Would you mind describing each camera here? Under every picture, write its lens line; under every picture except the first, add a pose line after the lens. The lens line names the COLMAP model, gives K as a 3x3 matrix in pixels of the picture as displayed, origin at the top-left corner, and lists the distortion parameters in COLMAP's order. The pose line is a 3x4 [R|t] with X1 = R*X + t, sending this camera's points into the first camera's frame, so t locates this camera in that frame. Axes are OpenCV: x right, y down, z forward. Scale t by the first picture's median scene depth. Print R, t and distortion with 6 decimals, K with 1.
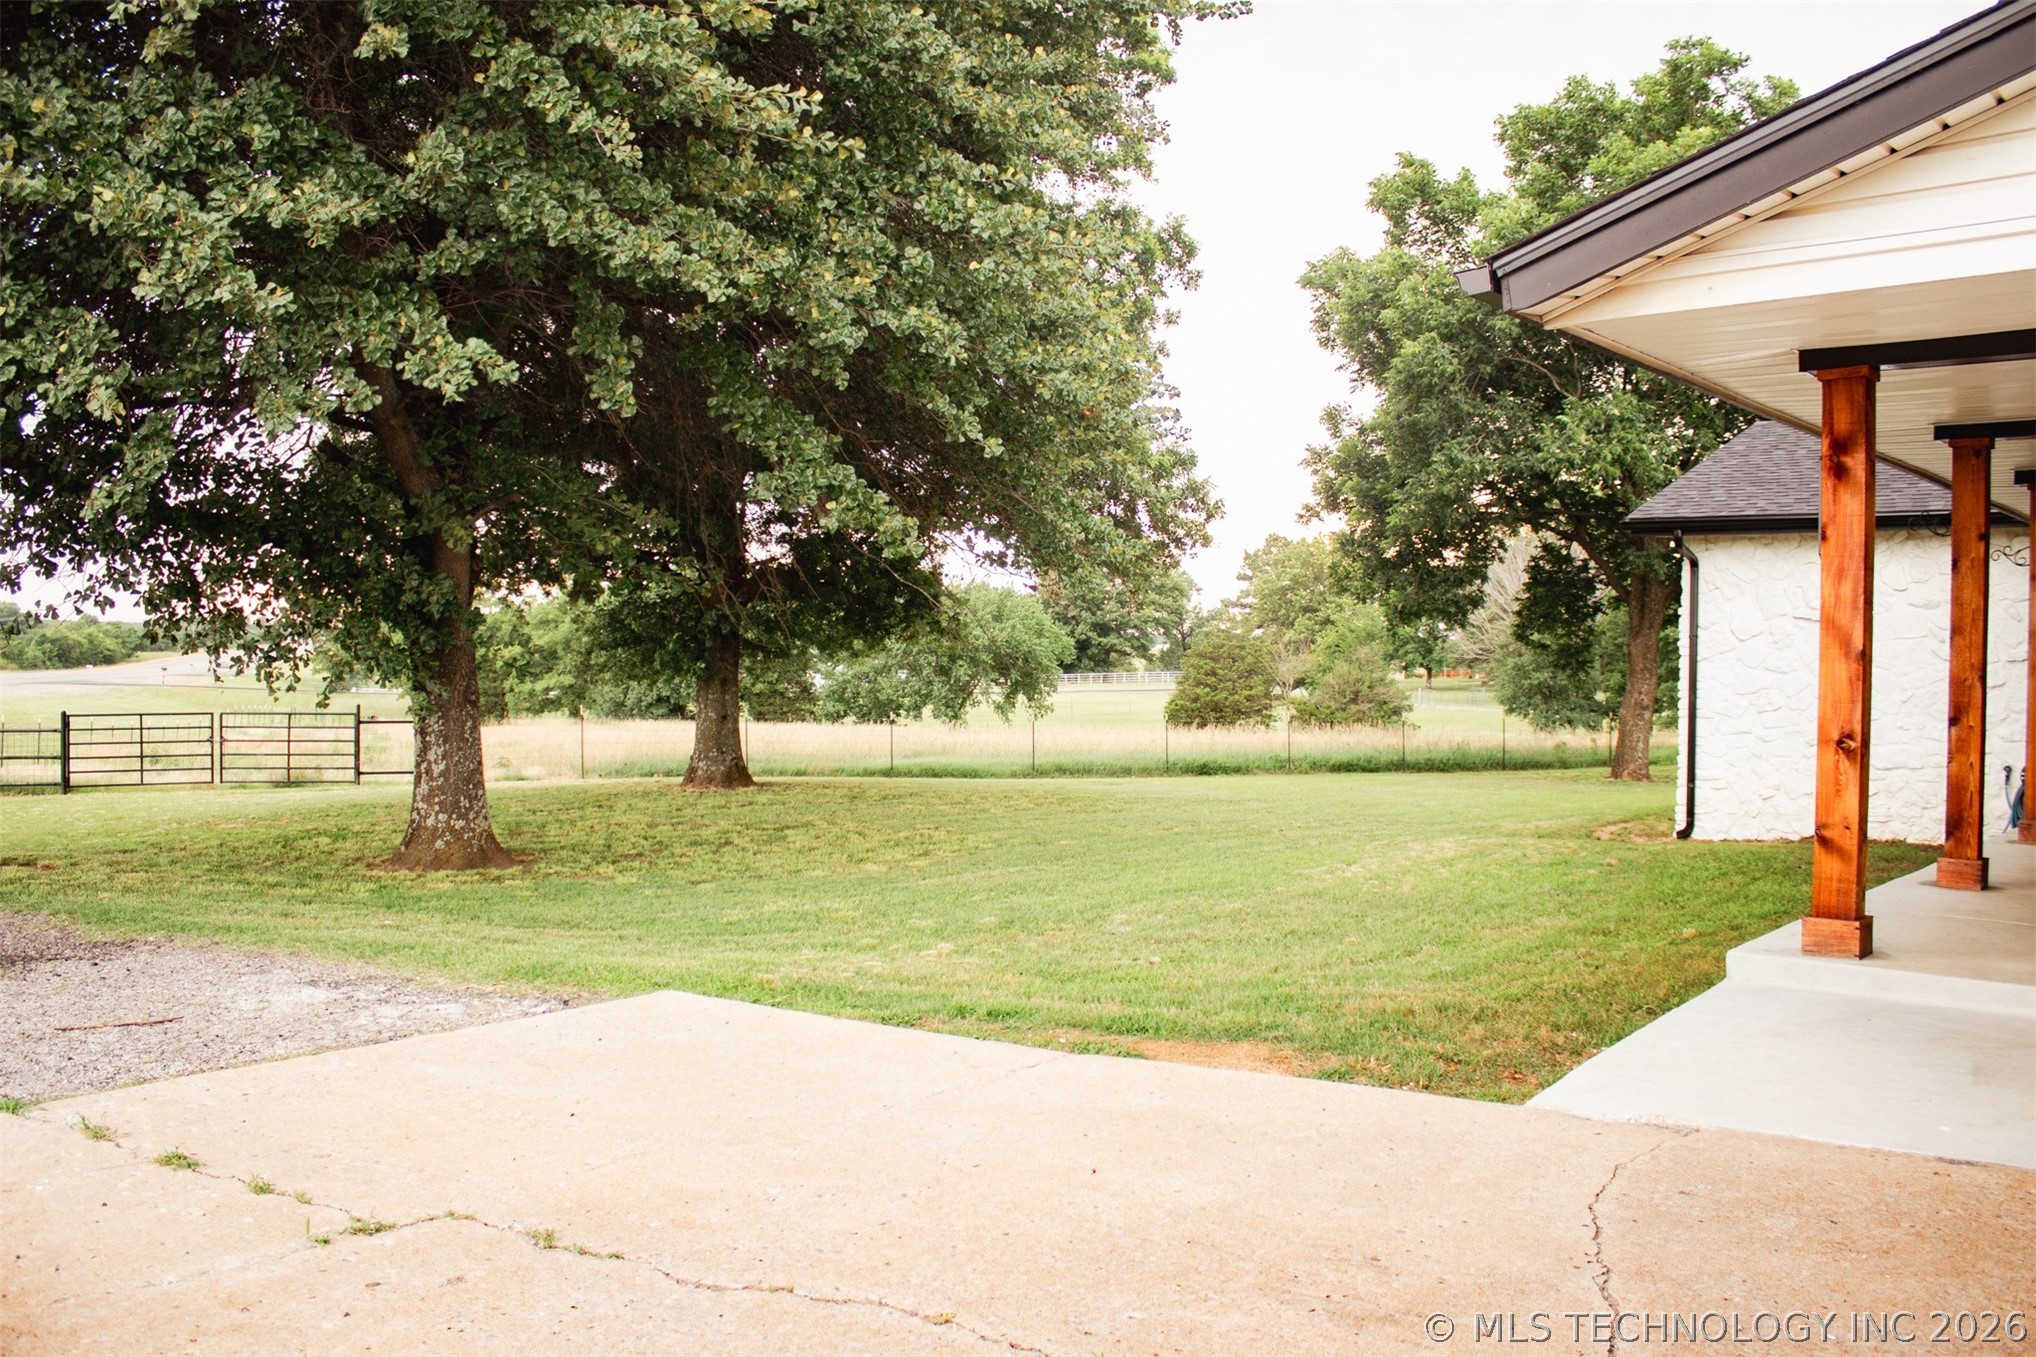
lens RADIAL K [[1783.2, 0, 1014.0], [0, 1783.2, 653.9], [0, 0, 1]] dist [-0.179202, 0.176600]
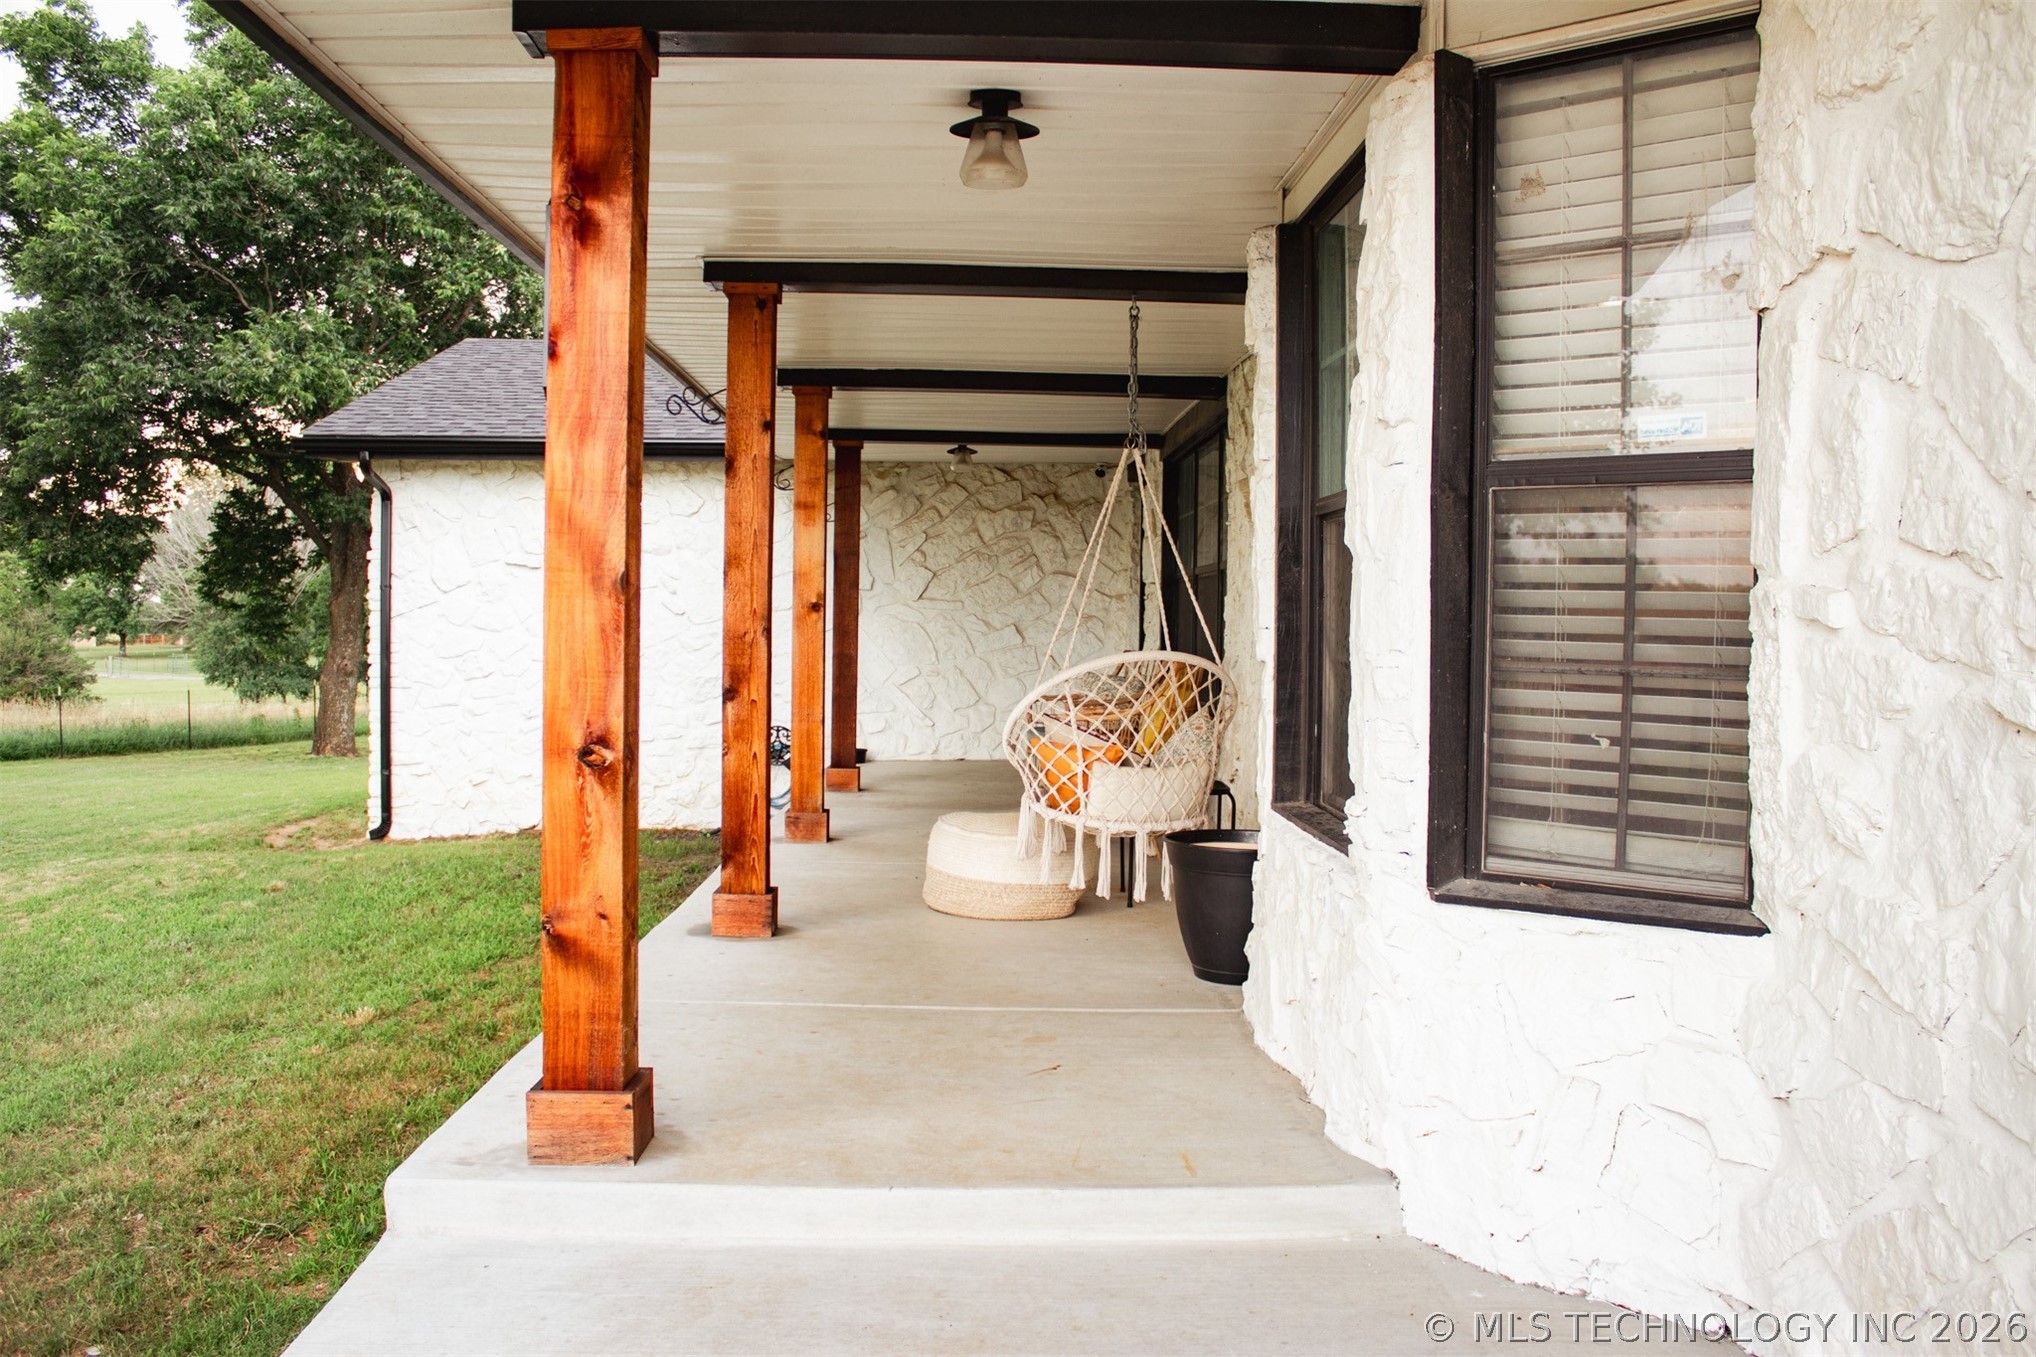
lens RADIAL K [[1783.2, 0, 1014.0], [0, 1783.2, 653.9], [0, 0, 1]] dist [-0.179202, 0.176600]
pose [[0.763634, -0.018392, 0.645388, 0.051554], [0.004875, 0.999730, 0.022721, 0.002199], [-0.645631, -0.014204, 0.763517, 0.112350]]
